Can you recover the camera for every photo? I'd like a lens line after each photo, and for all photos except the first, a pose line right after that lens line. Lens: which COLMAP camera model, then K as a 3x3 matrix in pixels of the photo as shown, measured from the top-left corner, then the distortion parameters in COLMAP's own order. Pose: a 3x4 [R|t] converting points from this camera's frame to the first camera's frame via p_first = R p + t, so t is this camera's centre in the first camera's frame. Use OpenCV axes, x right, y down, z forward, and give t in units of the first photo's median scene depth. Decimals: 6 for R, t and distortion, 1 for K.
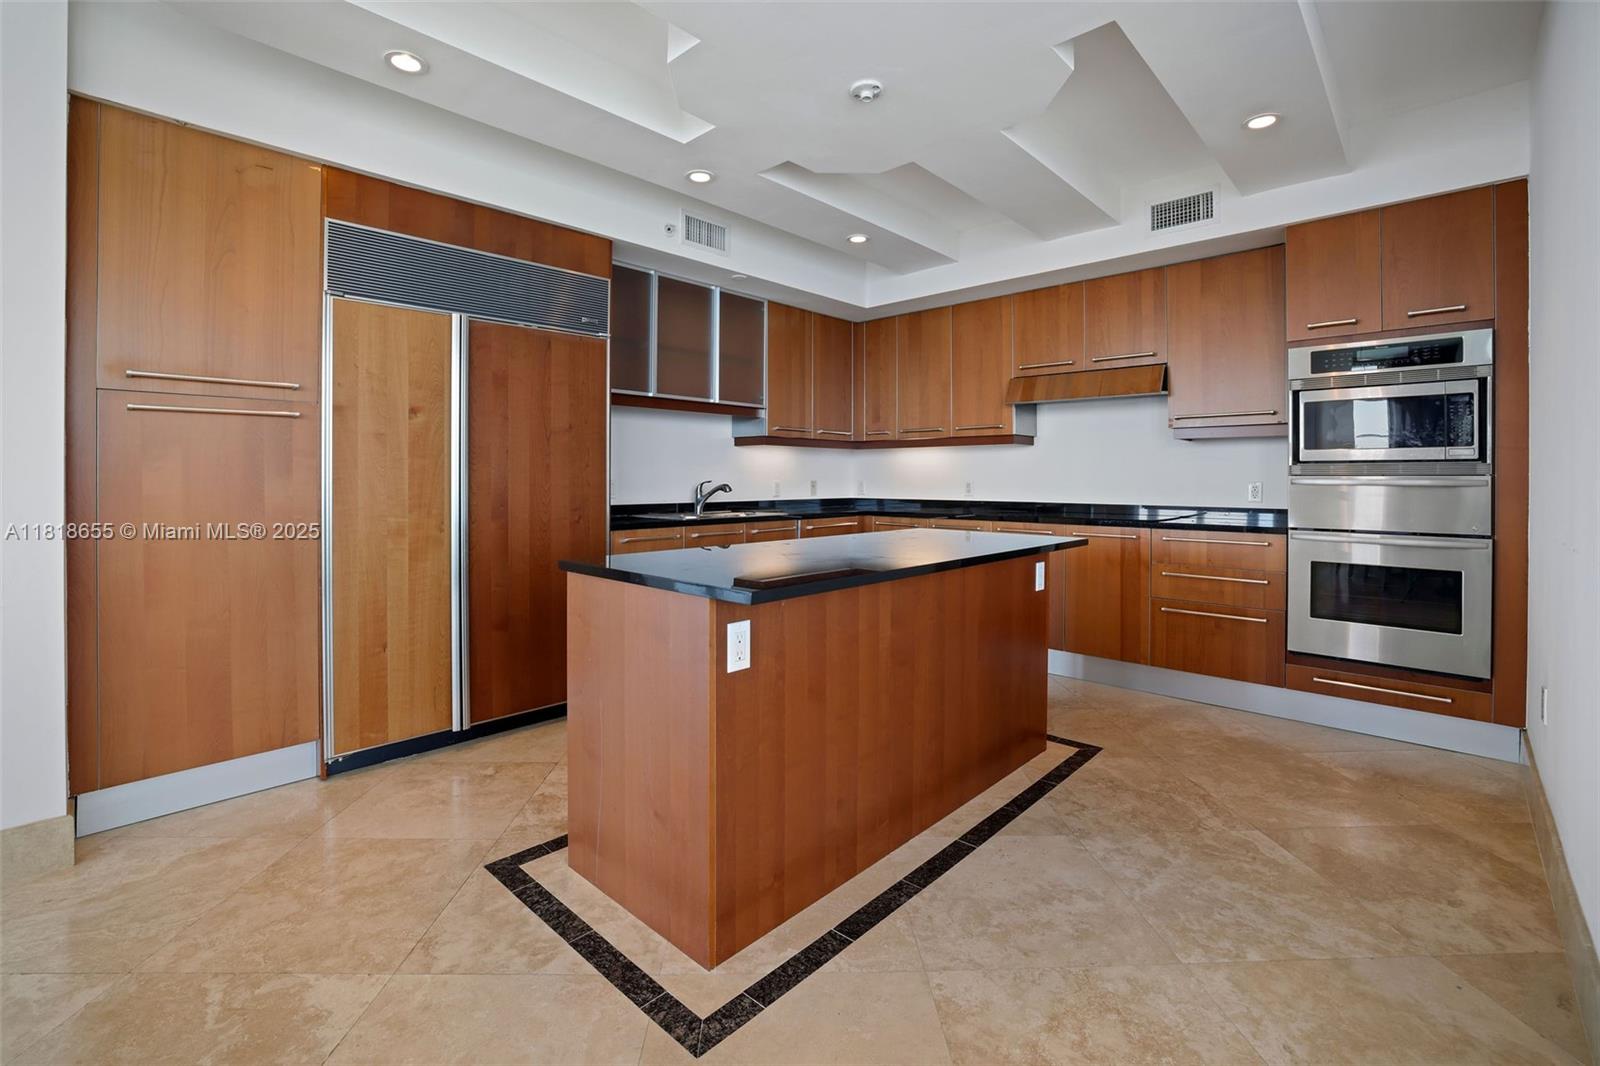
lens RADIAL K [[700.9, 0, 798.2], [0, 700.9, 478.4], [0, 0, 1]] dist [-0.032917, 0.007785]
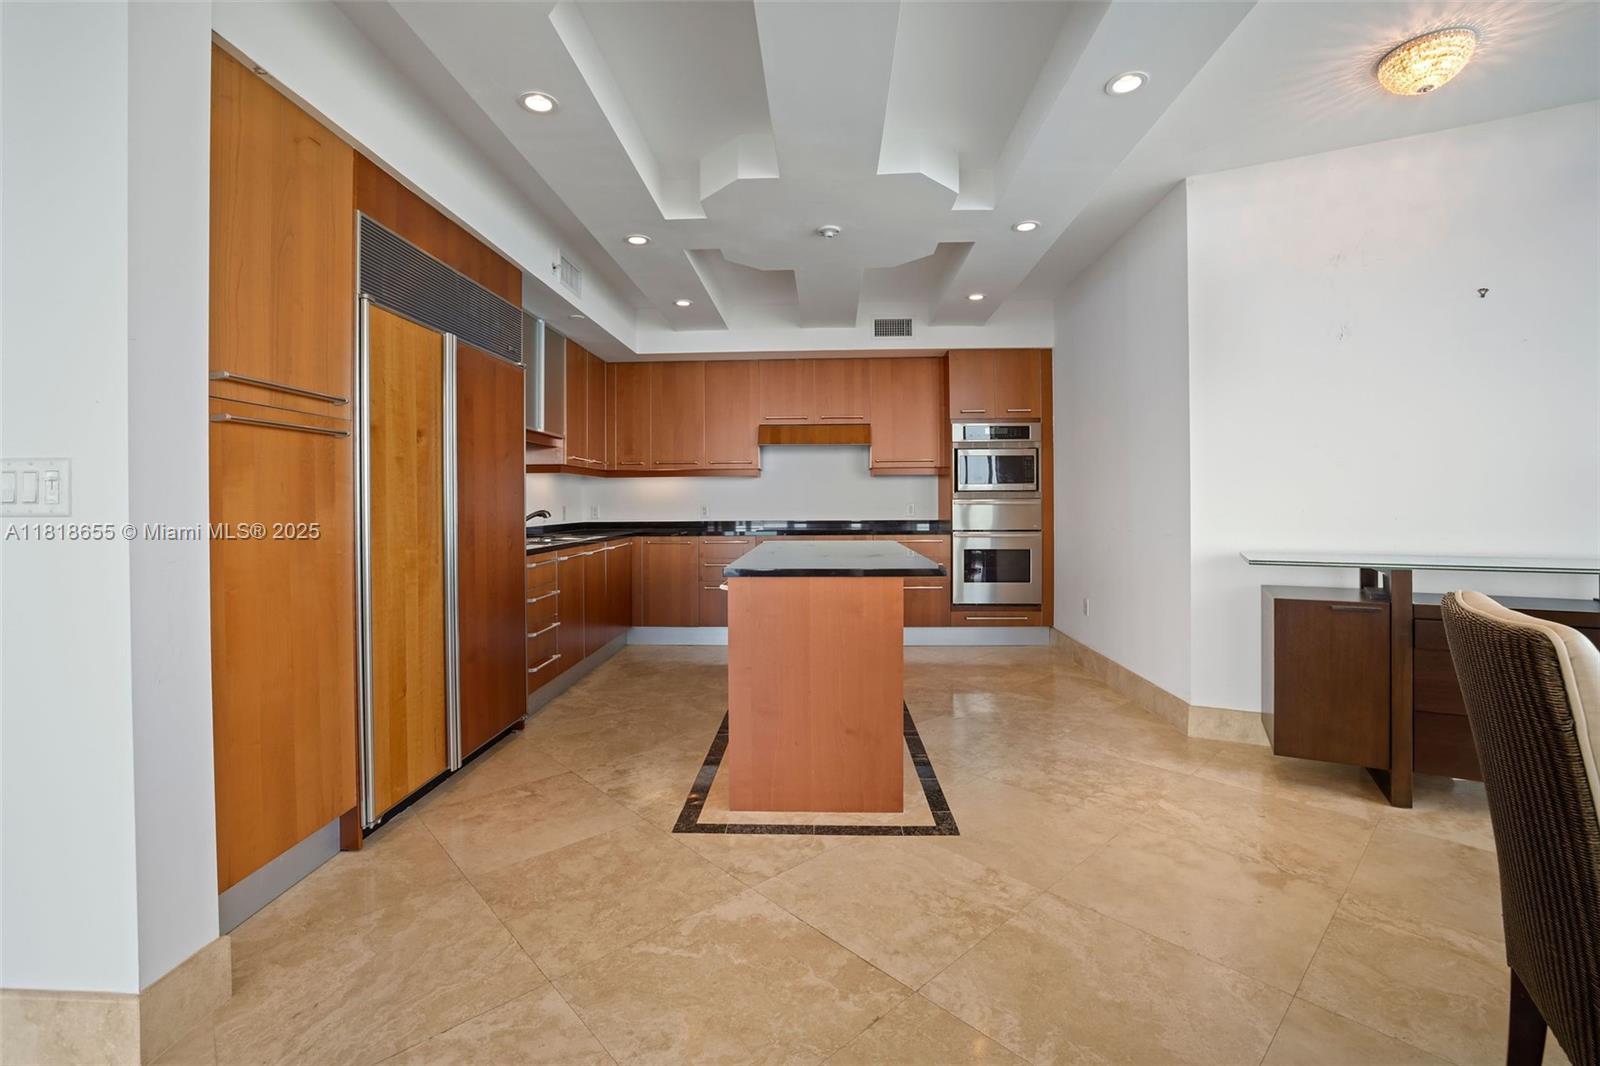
lens RADIAL K [[690.3, 0, 792.7], [0, 690.3, 506.0], [0, 0, 1]] dist [-0.029049, 0.000876]
pose [[0.757049, -0.011202, 0.653262, -0.786172], [0.008938, 0.999937, 0.006789, -0.002405], [-0.653297, 0.000699, 0.757102, -0.017594]]
